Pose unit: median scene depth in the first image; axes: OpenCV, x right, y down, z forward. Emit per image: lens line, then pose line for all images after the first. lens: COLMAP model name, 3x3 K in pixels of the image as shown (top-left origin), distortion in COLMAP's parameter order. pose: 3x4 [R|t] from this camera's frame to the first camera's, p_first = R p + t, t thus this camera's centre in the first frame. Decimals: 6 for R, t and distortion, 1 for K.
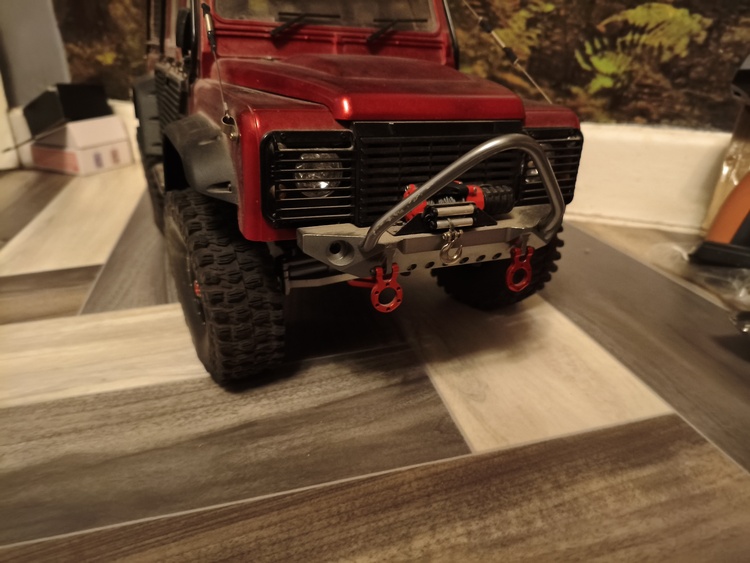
lens RADIAL K [[601.3, 0, 375.0], [0, 601.3, 281.5], [0, 0, 1]] dist [-0.004936, -0.029378]
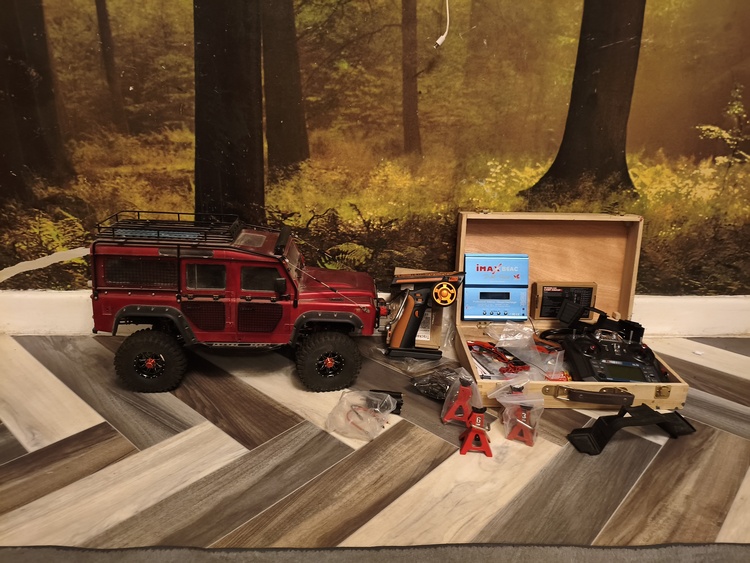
lens RADIAL K [[601.3, 0, 375.0], [0, 601.3, 281.5], [0, 0, 1]] dist [-0.004936, -0.029378]
pose [[0.818329, -0.146449, 0.555779, -1.257389], [0.174227, 0.984701, 0.002939, -0.520809], [-0.547706, 0.094427, 0.831325, -1.587350]]
